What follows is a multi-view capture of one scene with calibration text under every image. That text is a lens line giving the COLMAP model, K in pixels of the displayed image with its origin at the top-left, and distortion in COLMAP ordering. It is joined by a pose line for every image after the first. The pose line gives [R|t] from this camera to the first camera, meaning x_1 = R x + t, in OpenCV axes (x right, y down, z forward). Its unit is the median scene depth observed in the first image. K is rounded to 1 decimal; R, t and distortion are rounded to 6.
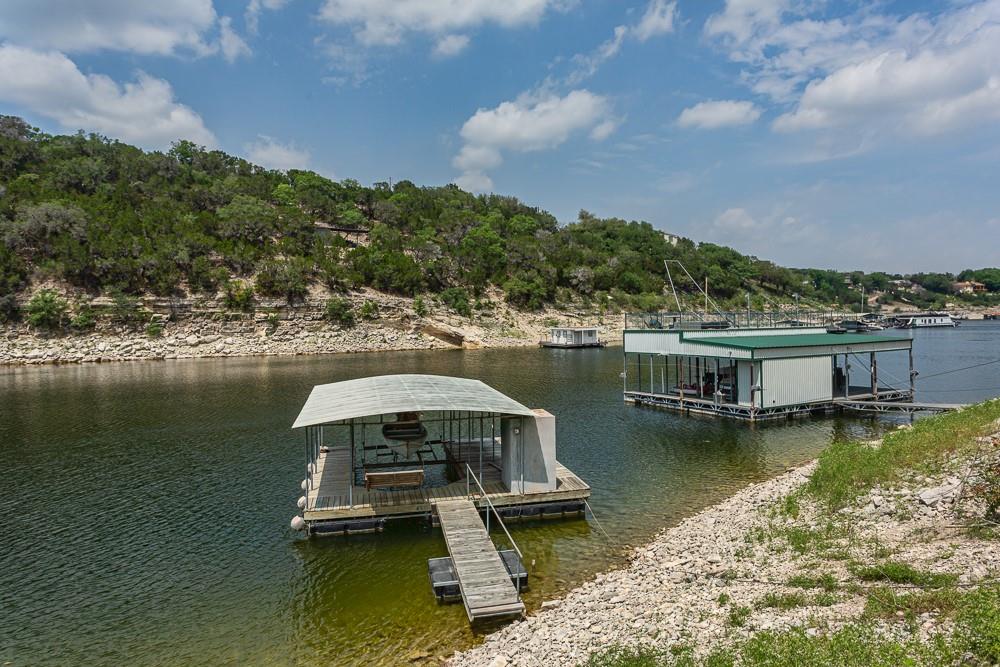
lens RADIAL K [[652.0, 0, 511.6], [0, 652.0, 327.4], [0, 0, 1]] dist [0.006539, 0.006248]
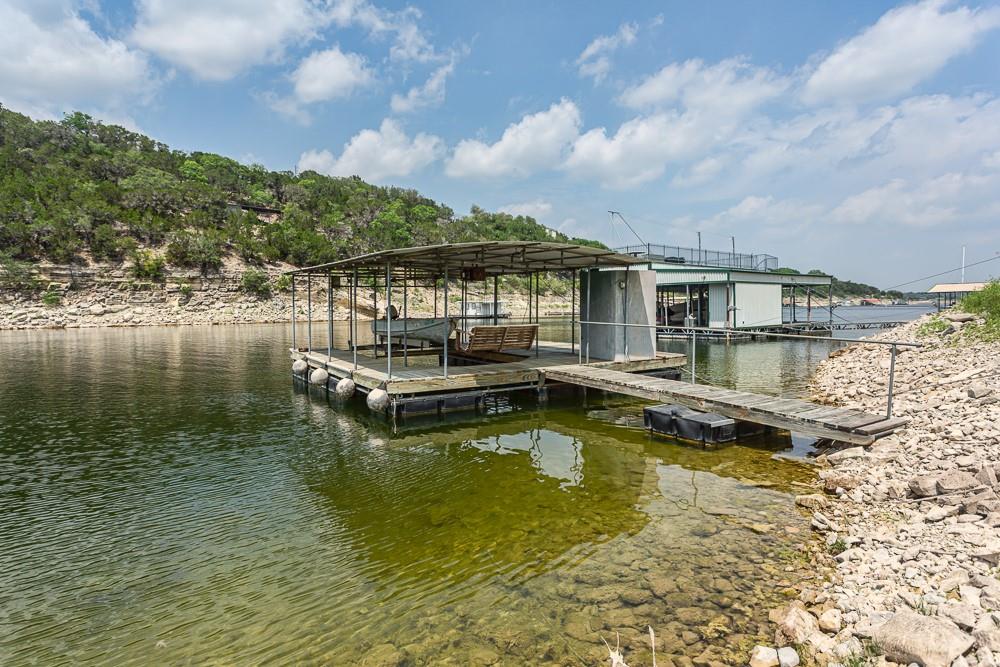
lens RADIAL K [[565.6, 0, 514.5], [0, 565.6, 328.5], [0, 0, 1]] dist [-0.000932, 0.004075]
pose [[0.980286, -0.006429, 0.197481, -0.041001], [0.001943, 0.999736, 0.022898, 0.027639], [-0.197576, -0.022063, 0.980039, 0.044071]]
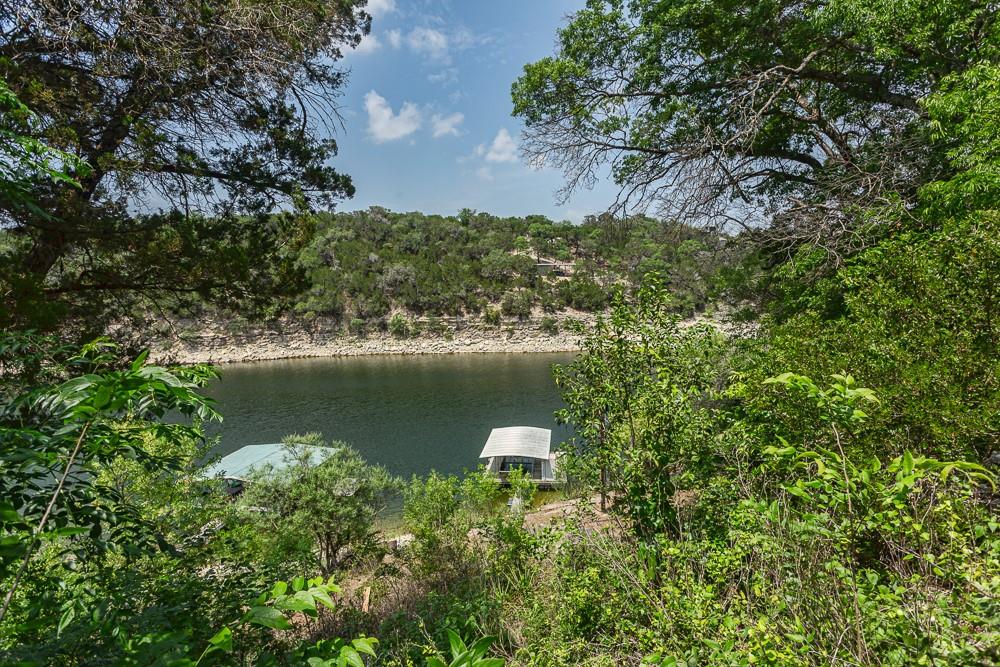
lens RADIAL K [[502.5, 0, 517.4], [0, 502.5, 346.4], [0, 0, 1]] dist [-0.002346, 0.002927]
pose [[0.934132, 0.044867, -0.354098, 0.109816], [-0.009223, 0.994771, 0.101715, -0.099629], [0.356810, -0.091750, 0.929661, -0.199617]]
